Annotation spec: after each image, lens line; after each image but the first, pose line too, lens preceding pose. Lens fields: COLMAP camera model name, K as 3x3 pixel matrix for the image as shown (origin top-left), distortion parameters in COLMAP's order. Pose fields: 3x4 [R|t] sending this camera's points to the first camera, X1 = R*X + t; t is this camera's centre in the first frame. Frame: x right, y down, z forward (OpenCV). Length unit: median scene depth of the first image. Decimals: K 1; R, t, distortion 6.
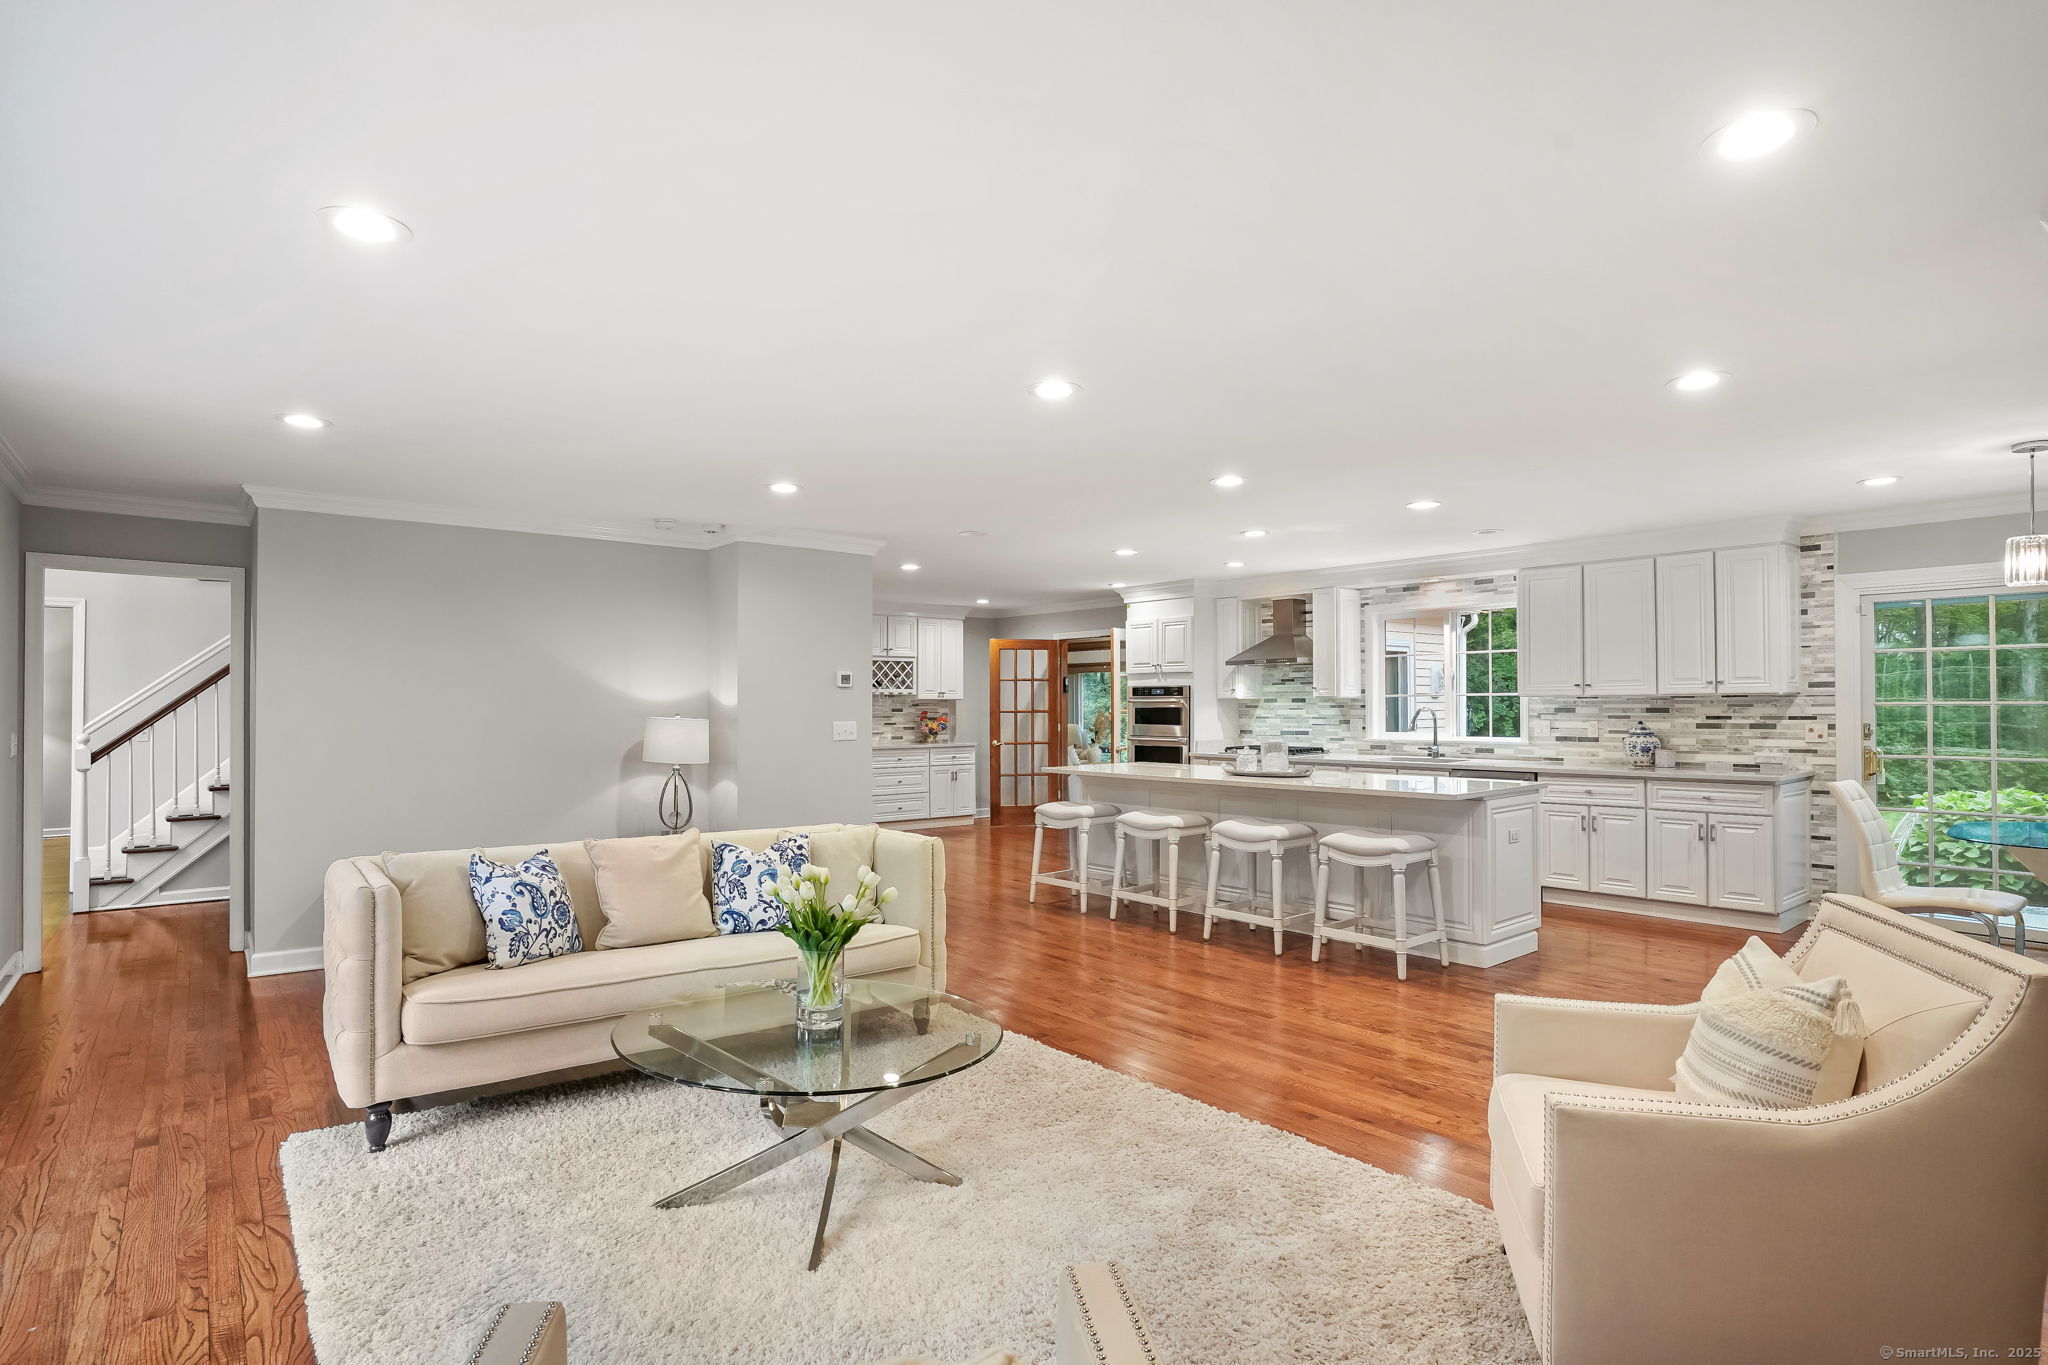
lens RADIAL K [[1059.4, 0, 1028.8], [0, 1059.4, 696.1], [0, 0, 1]] dist [-0.071321, 0.033445]
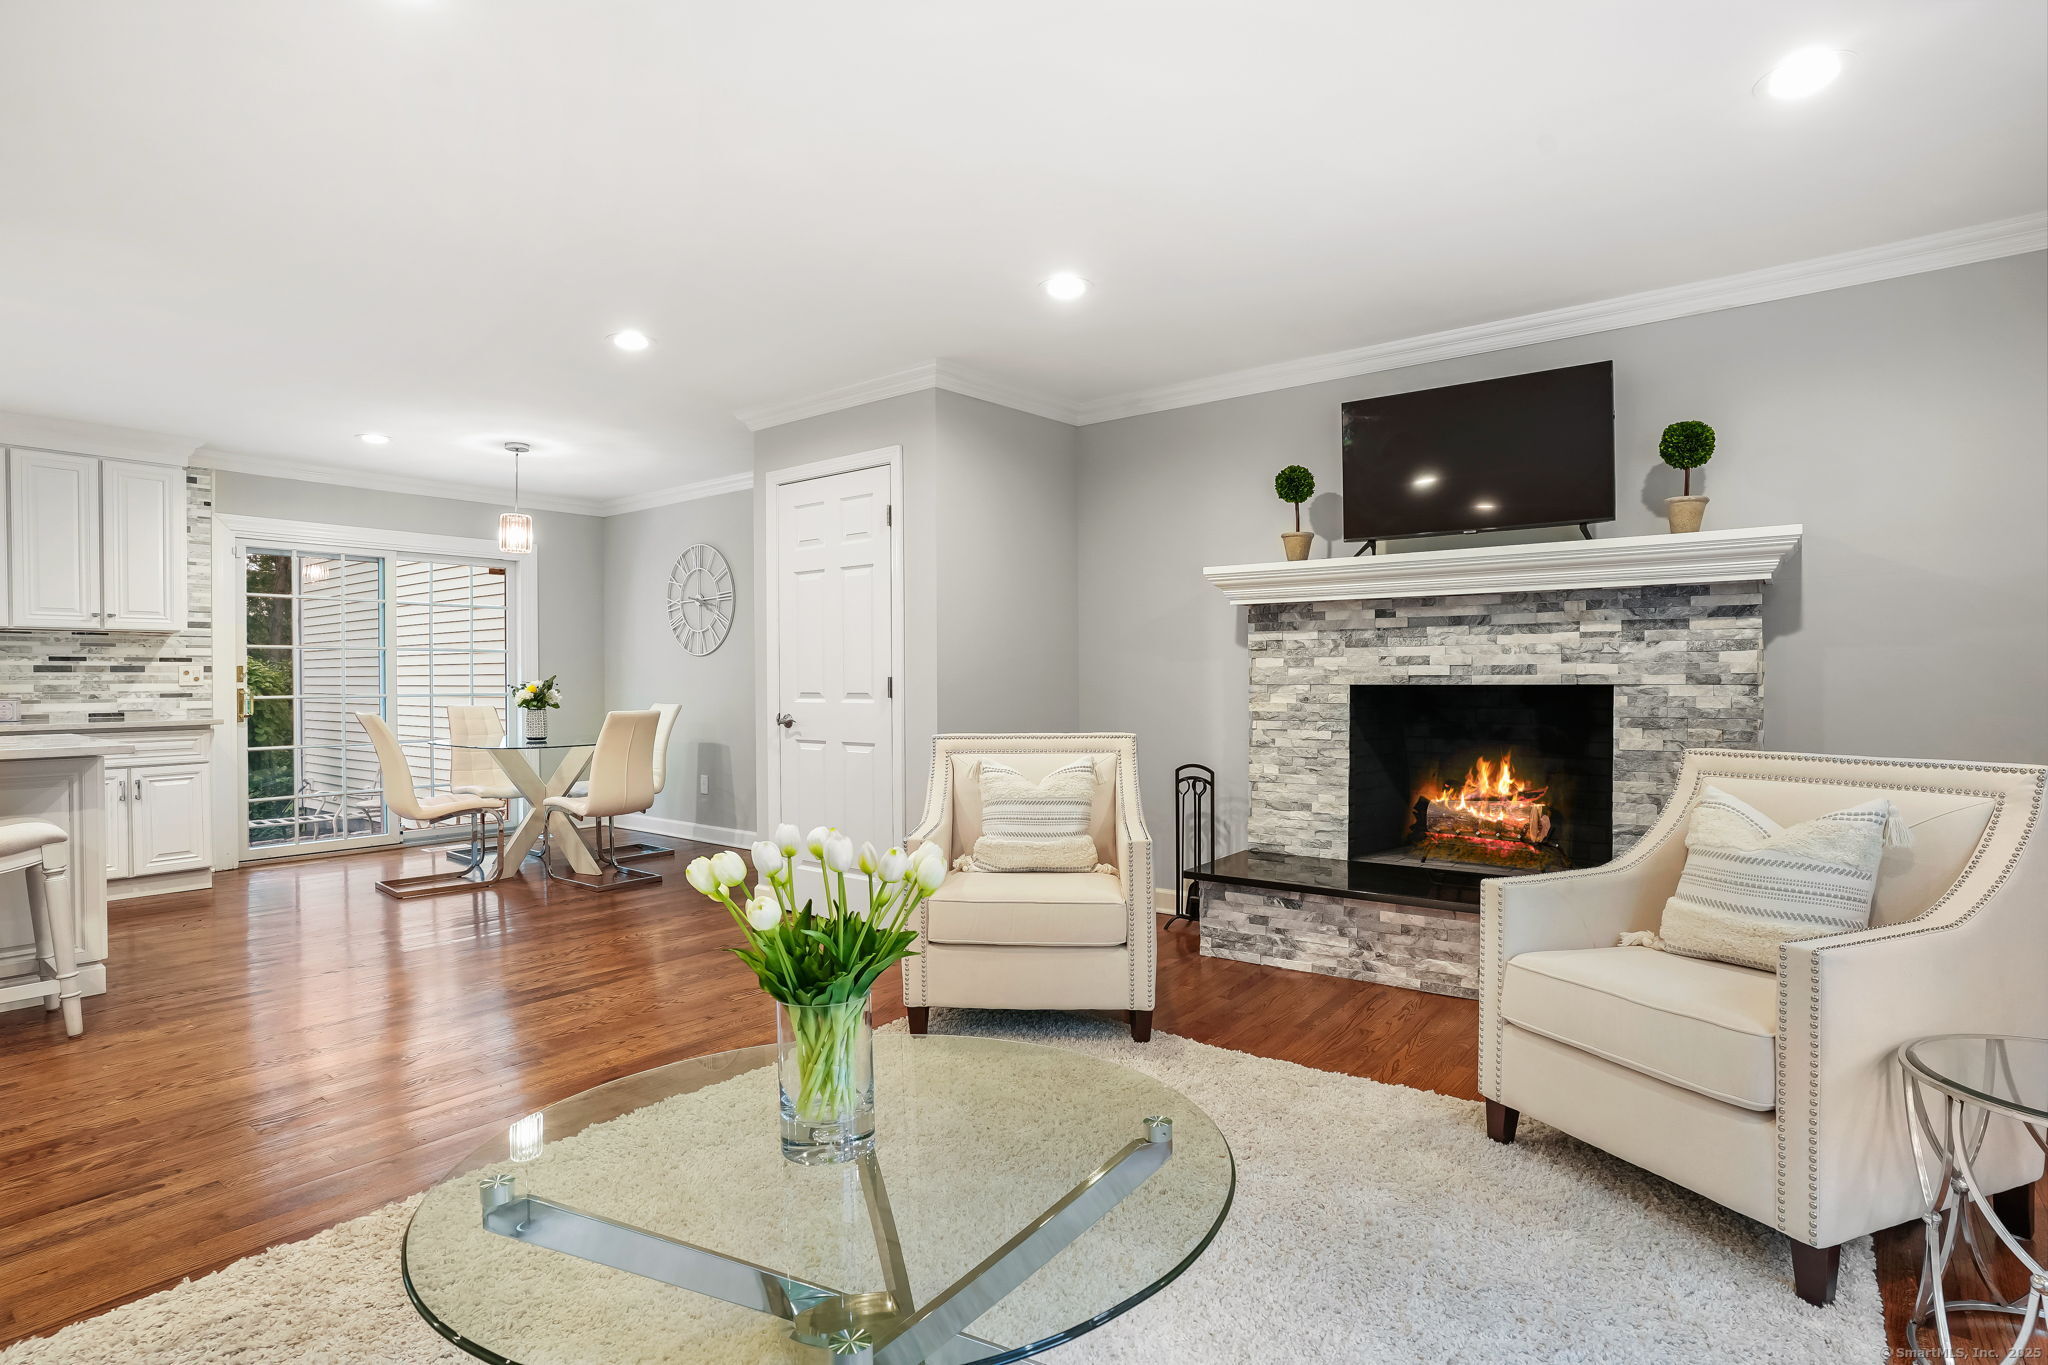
lens RADIAL K [[1049.0, 0, 1024.0], [0, 1049.0, 682.5], [0, 0, 1]] dist [-0.082601, 0.043615]
pose [[-0.231216, 0.001685, 0.972901, -0.251014], [-0.003828, 0.999989, -0.002642, 0.032795], [-0.972895, -0.004335, -0.231207, 0.367967]]
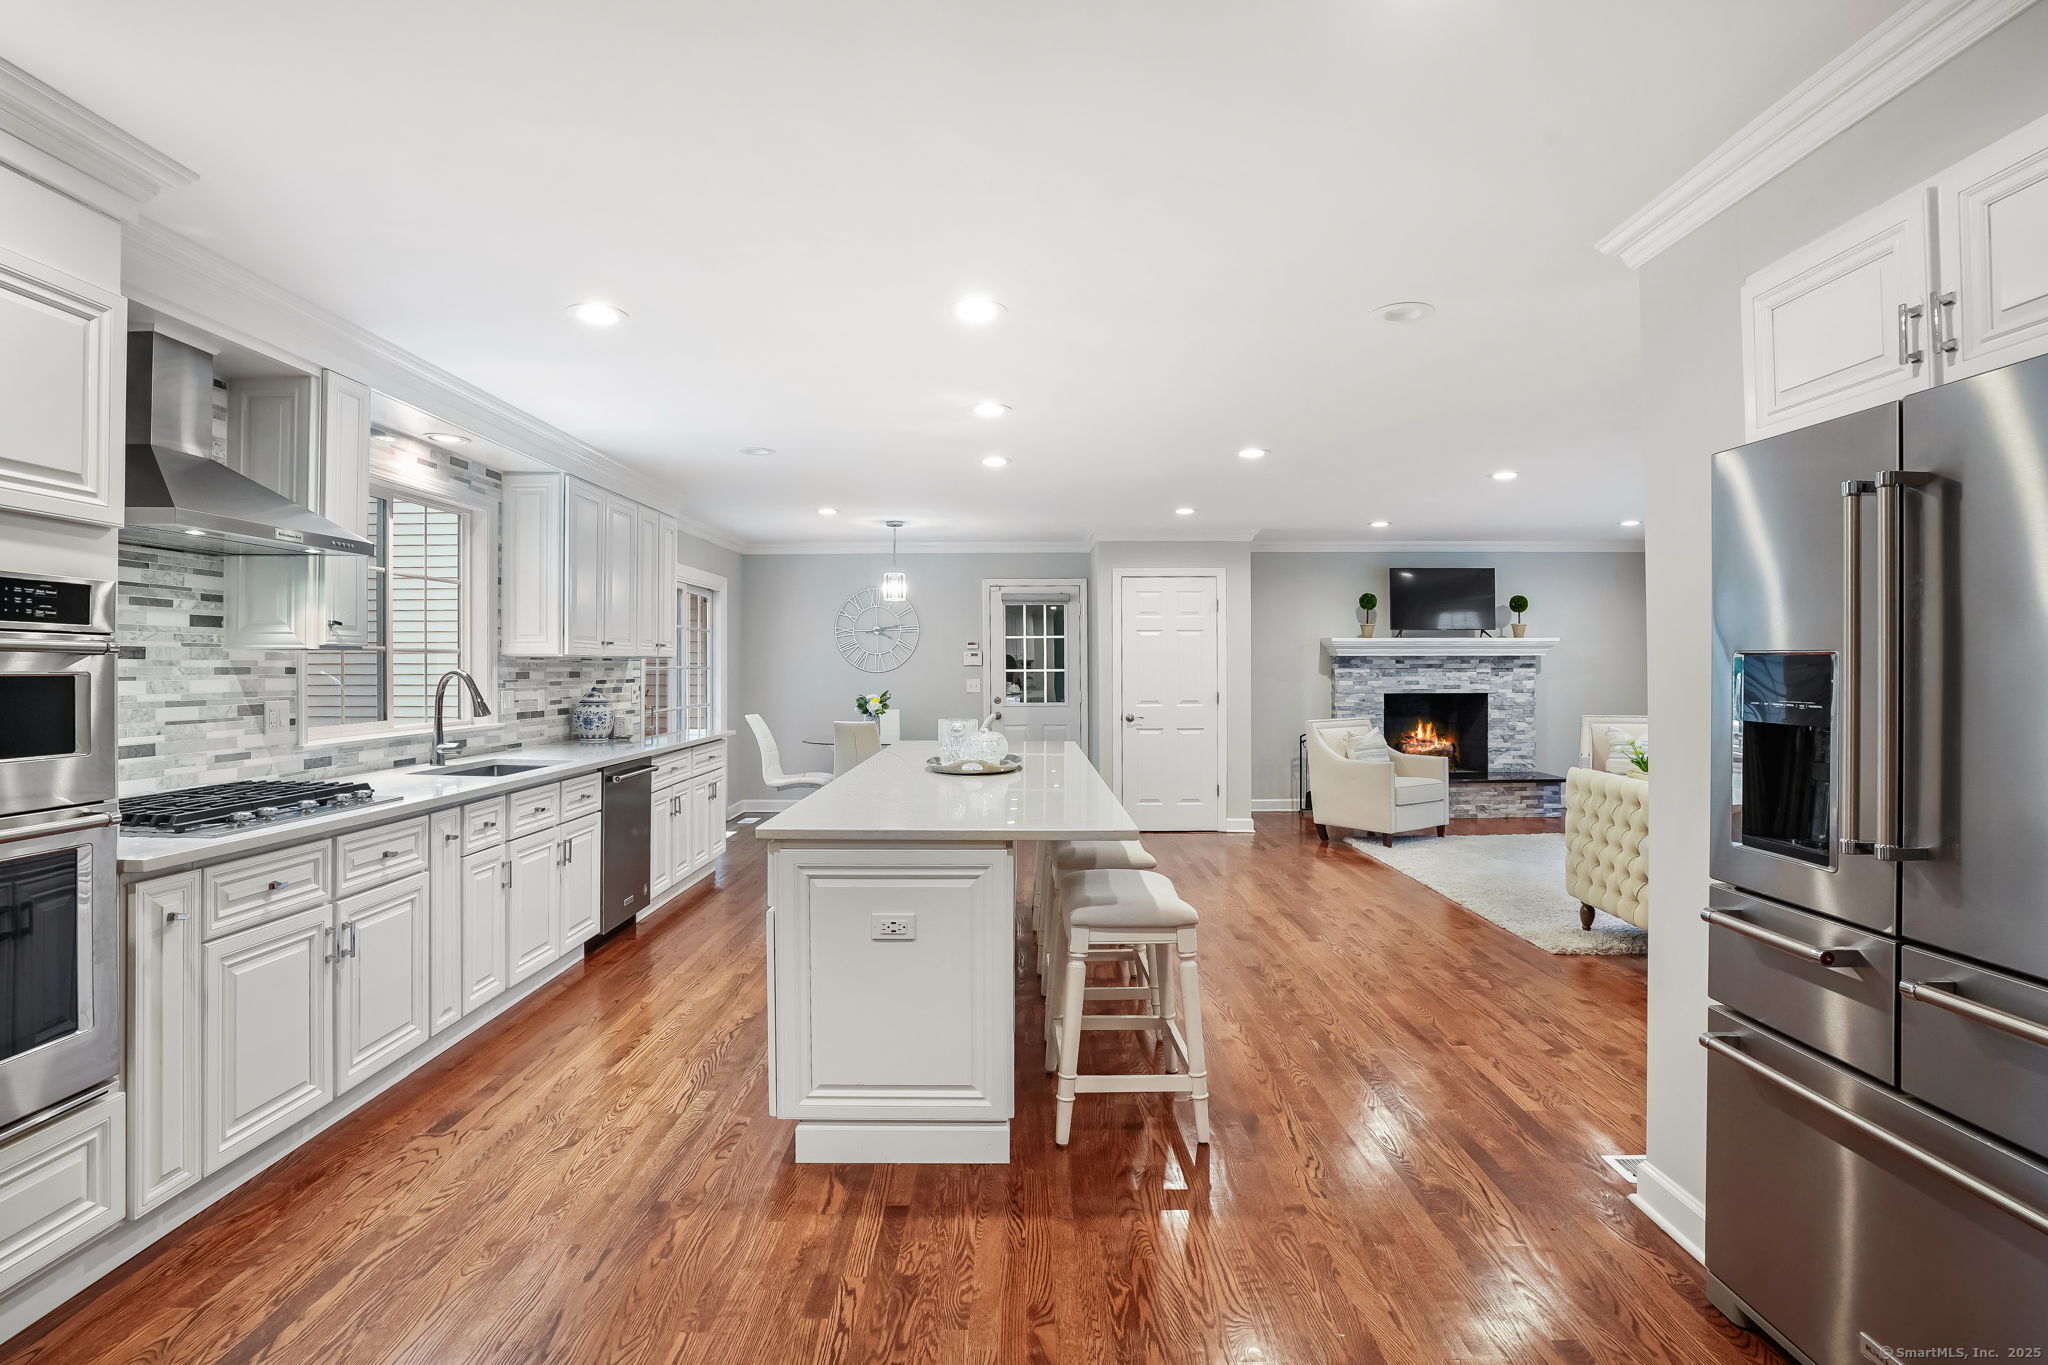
lens RADIAL K [[1015.8, 0, 1019.6], [0, 1015.8, 658.1], [0, 0, 1]] dist [-0.083138, 0.037715]
pose [[-0.774990, 0.010367, 0.631889, -0.172597], [-0.001148, 0.999841, -0.017812, 0.012484], [-0.631973, -0.014529, -0.774854, 1.230219]]
